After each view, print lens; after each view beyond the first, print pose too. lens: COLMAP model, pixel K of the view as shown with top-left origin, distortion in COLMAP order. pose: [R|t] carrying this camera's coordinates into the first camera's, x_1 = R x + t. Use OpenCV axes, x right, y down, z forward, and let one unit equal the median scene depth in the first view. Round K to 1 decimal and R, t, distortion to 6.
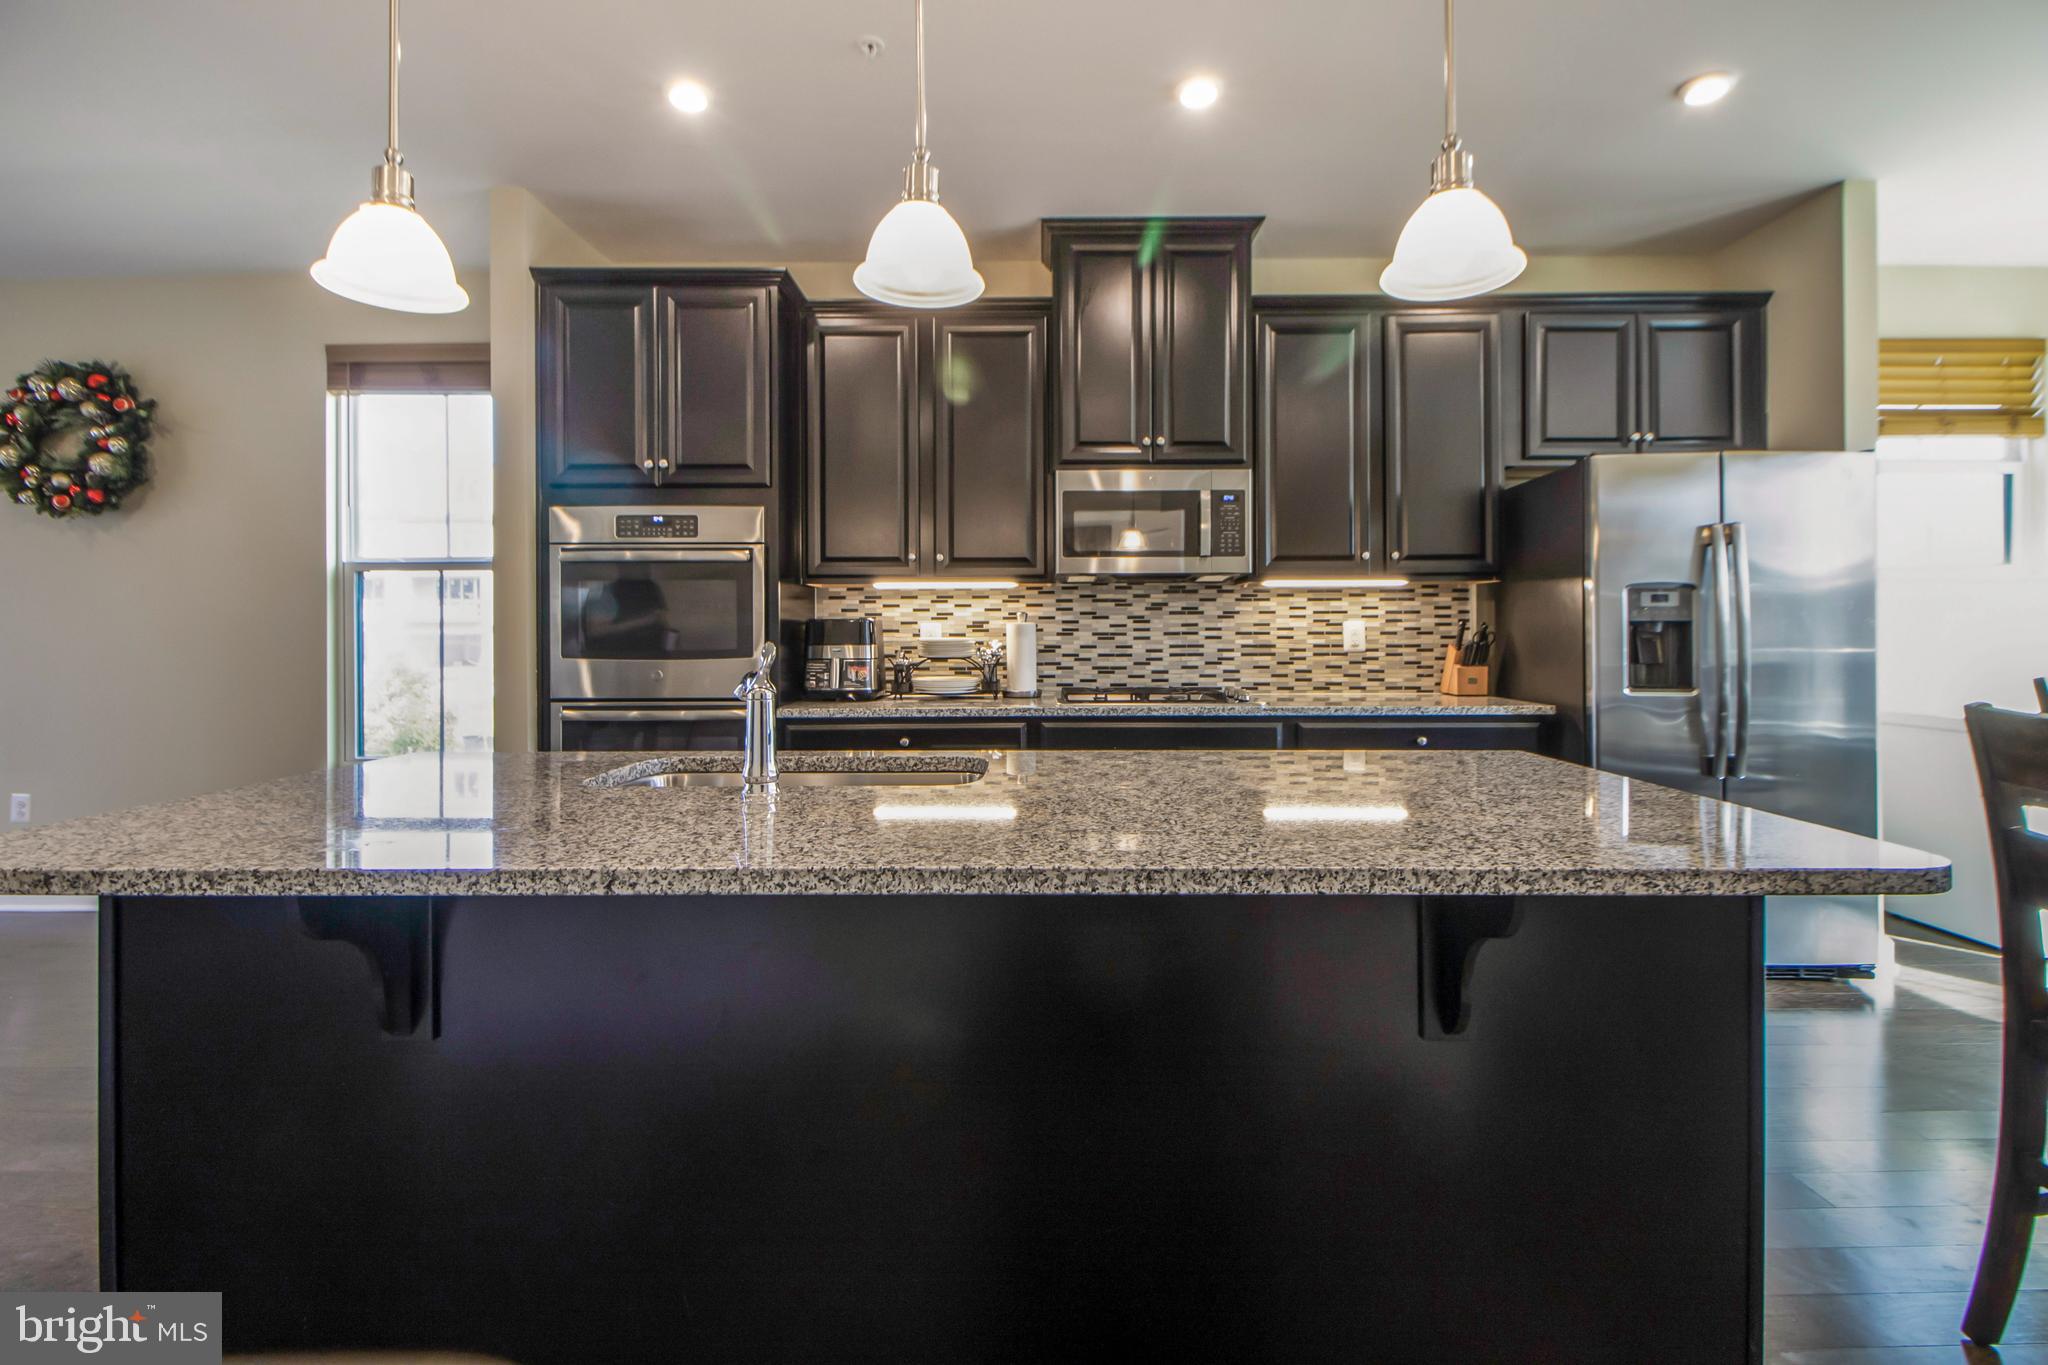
lens RADIAL K [[945.8, 0, 1039.6], [0, 945.8, 629.0], [0, 0, 1]] dist [0.021851, -0.016852]
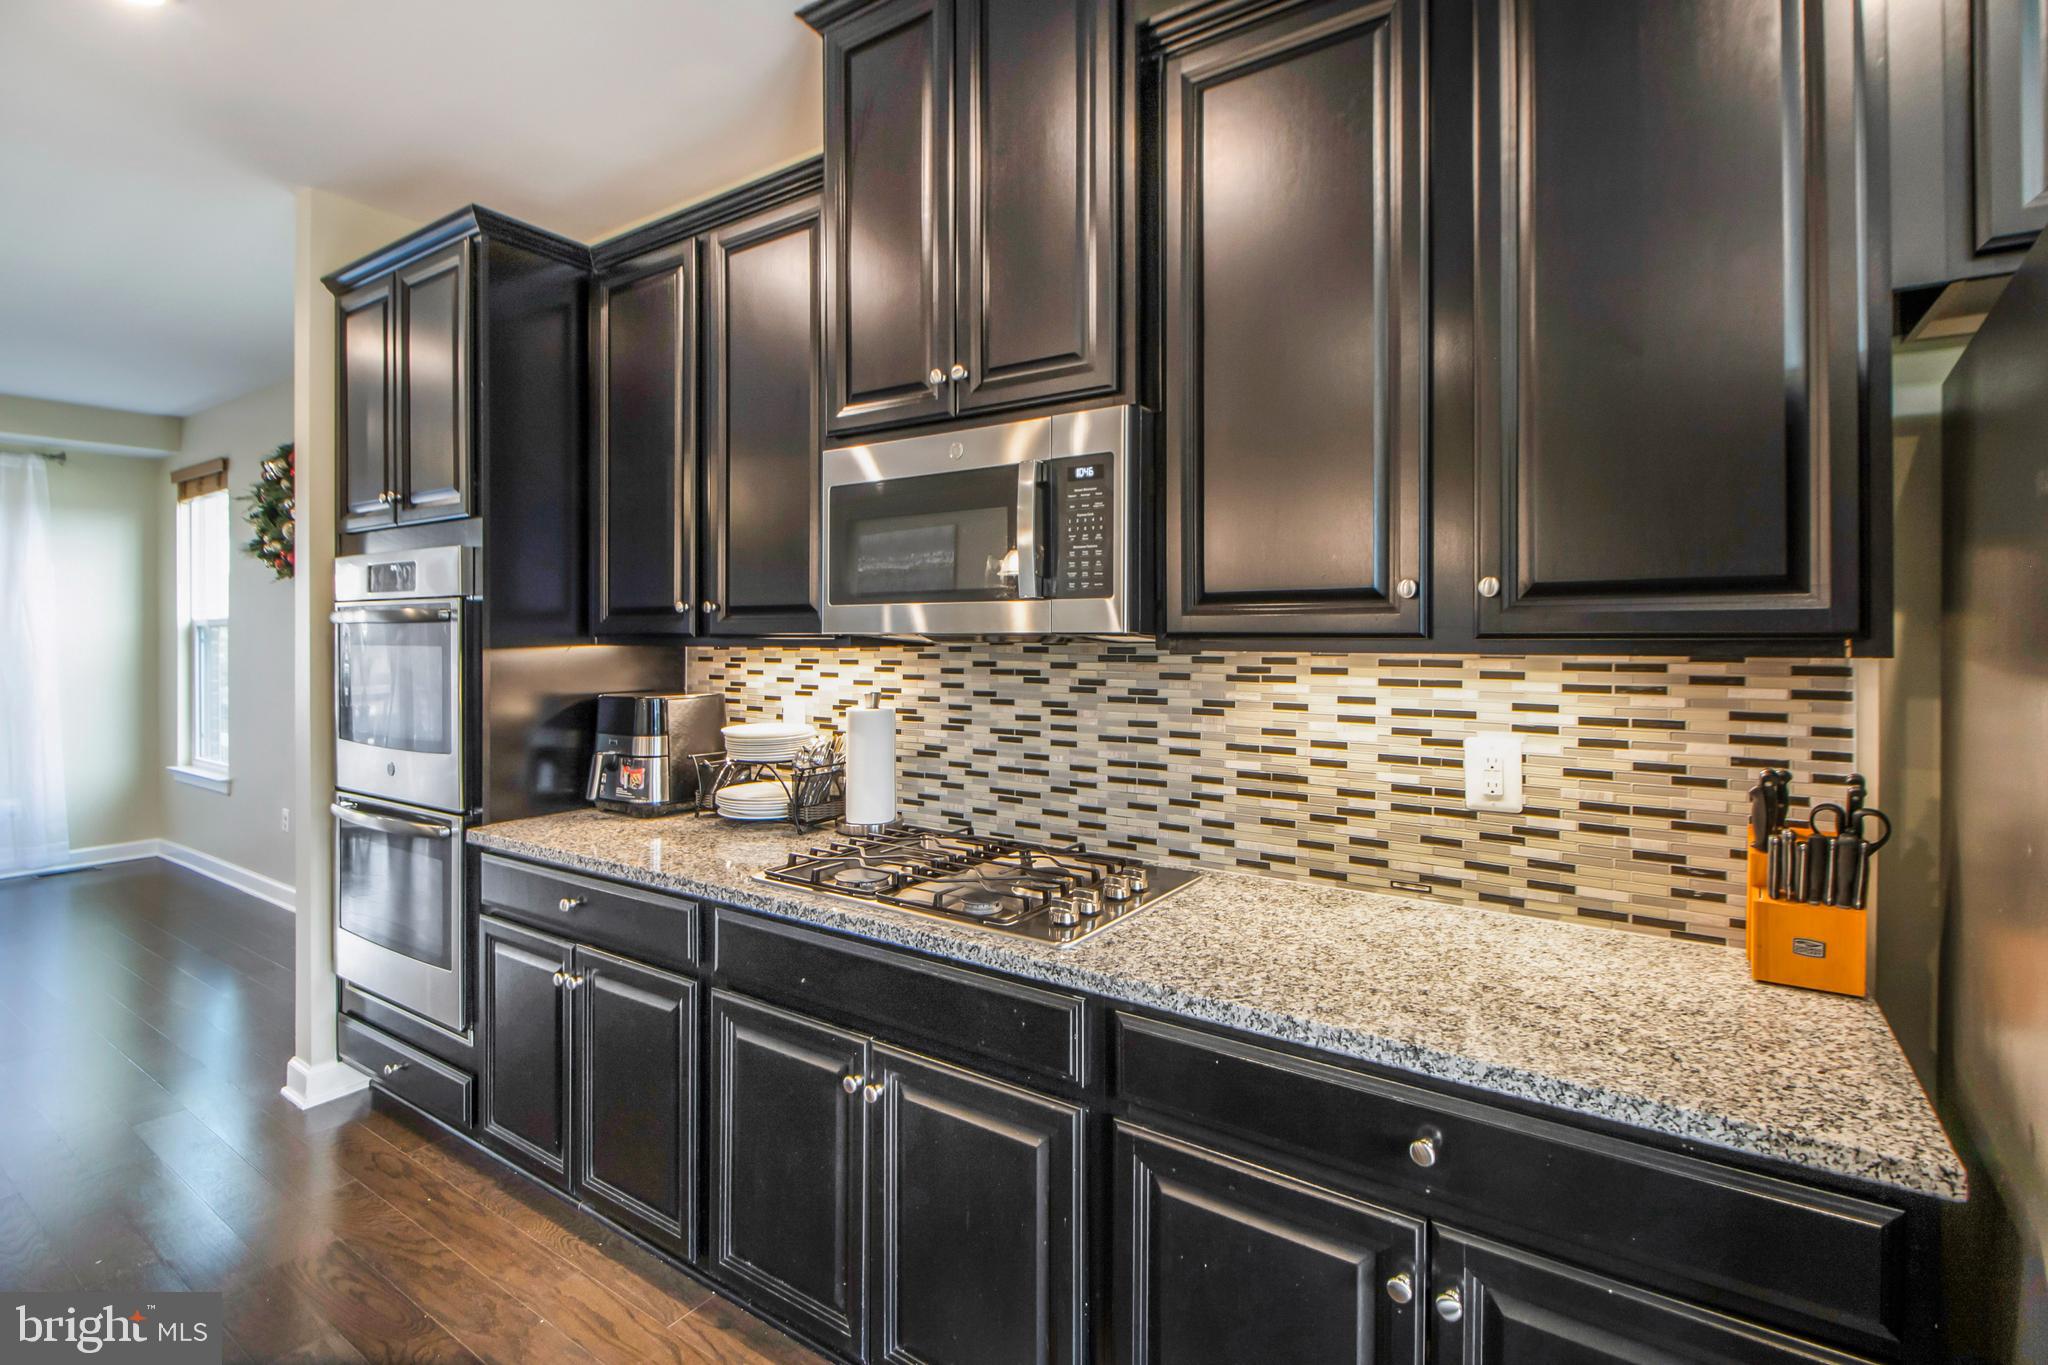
lens RADIAL K [[945.8, 0, 1039.6], [0, 945.8, 629.0], [0, 0, 1]] dist [0.021851, -0.016852]
pose [[0.833880, 0.000506, -0.551946, 0.395910], [-0.003458, 0.999985, -0.004306, -0.053587], [0.551935, 0.005499, 0.833869, 0.540756]]
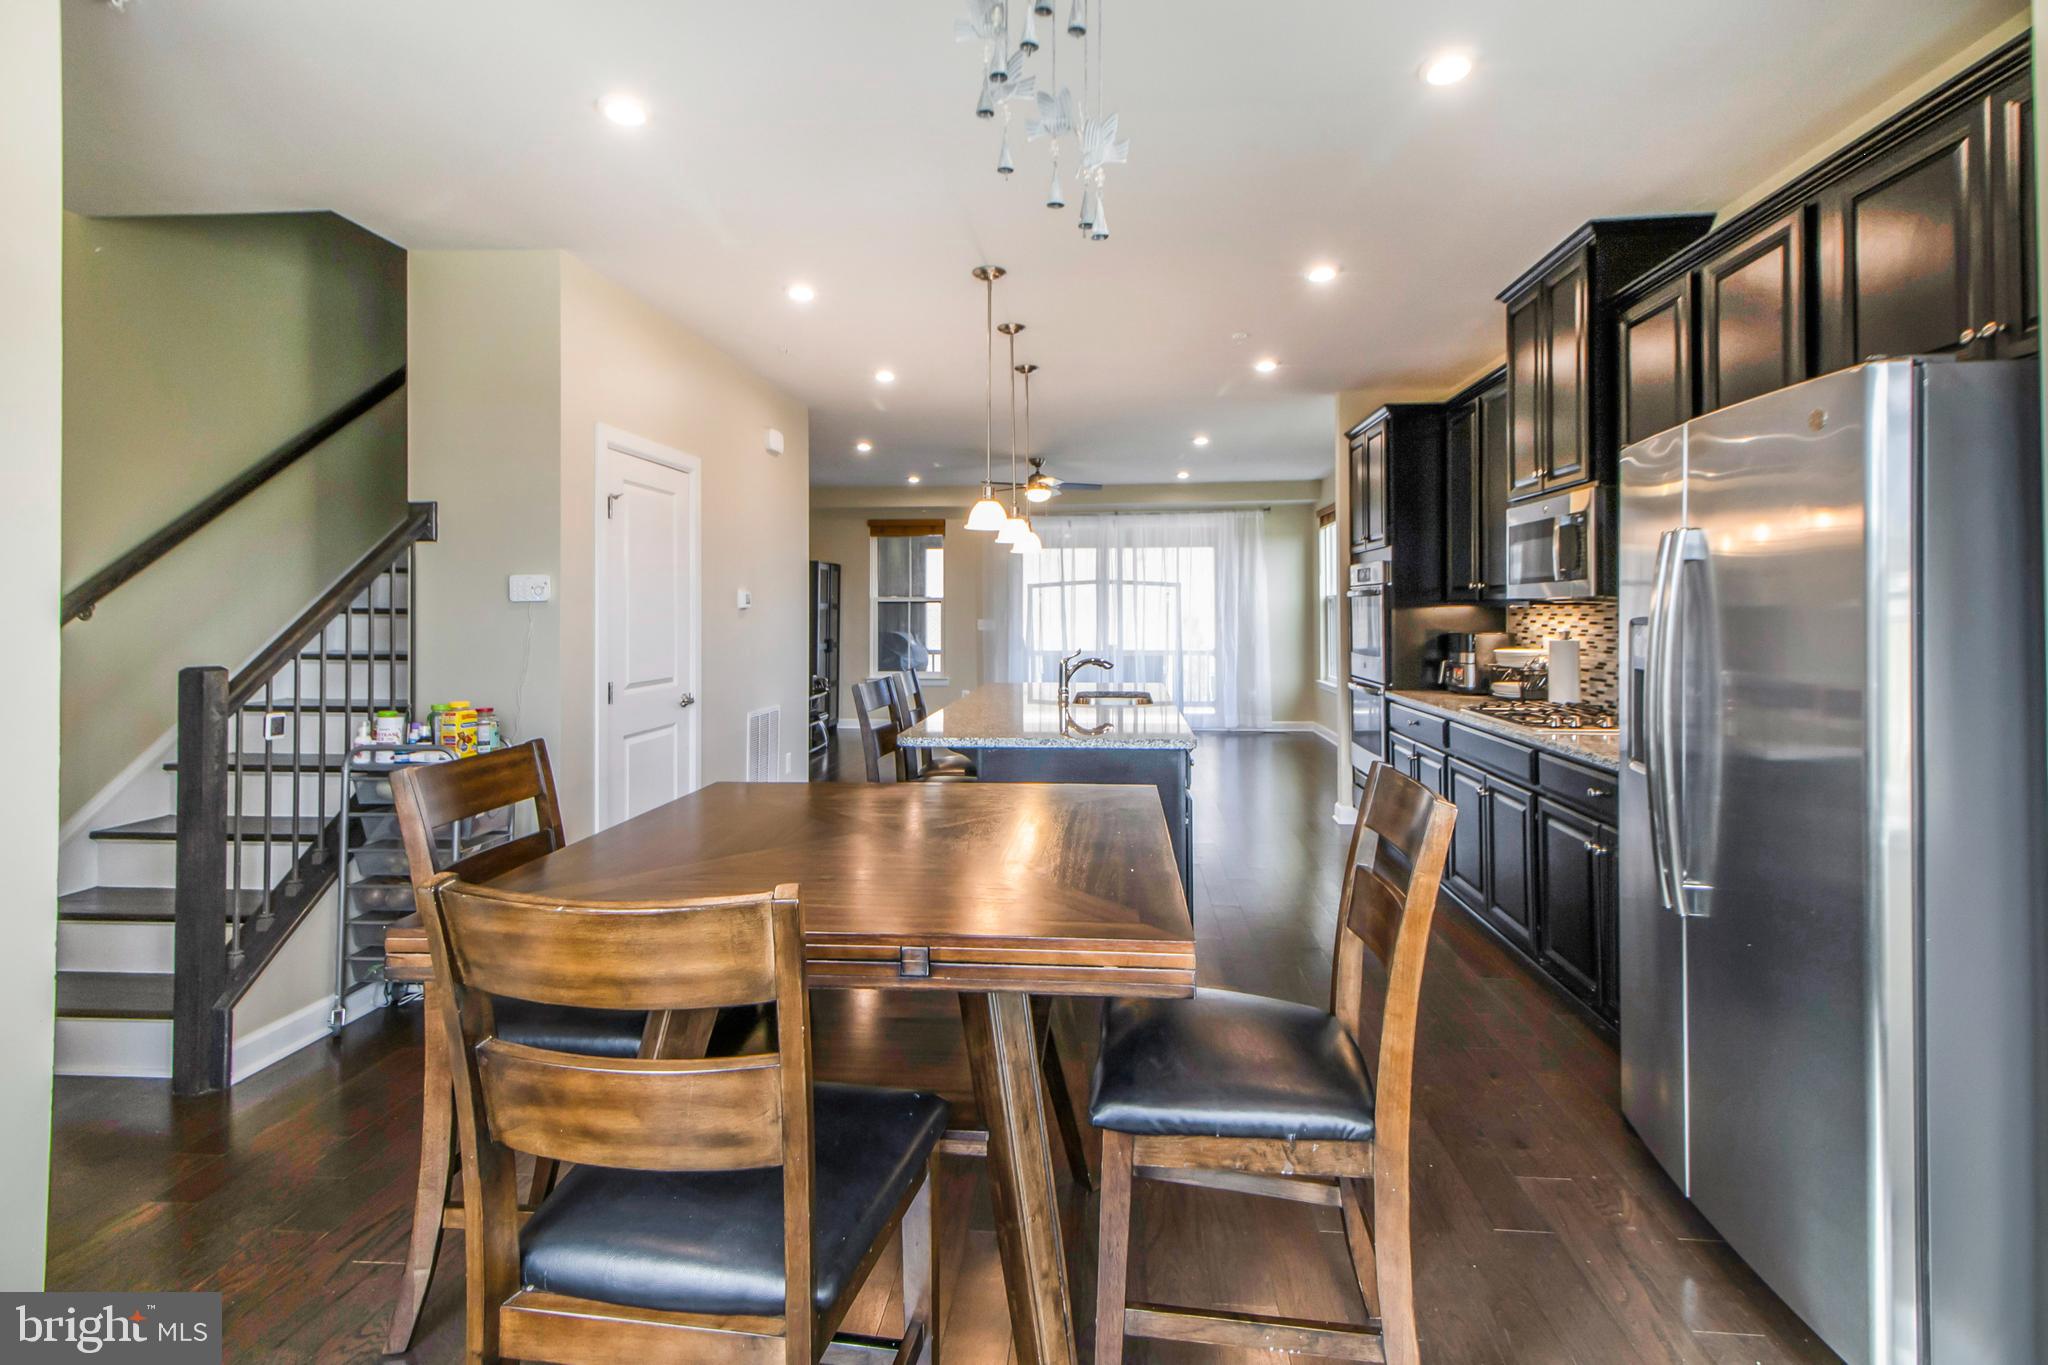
lens RADIAL K [[970.3, 0, 1046.6], [0, 970.3, 611.8], [0, 0, 1]] dist [0.168632, -0.096221]
pose [[-0.063605, 0.007428, -0.997947, 1.154290], [0.003793, 0.999967, 0.007201, -0.048331], [0.997968, -0.003327, -0.063631, 0.465752]]
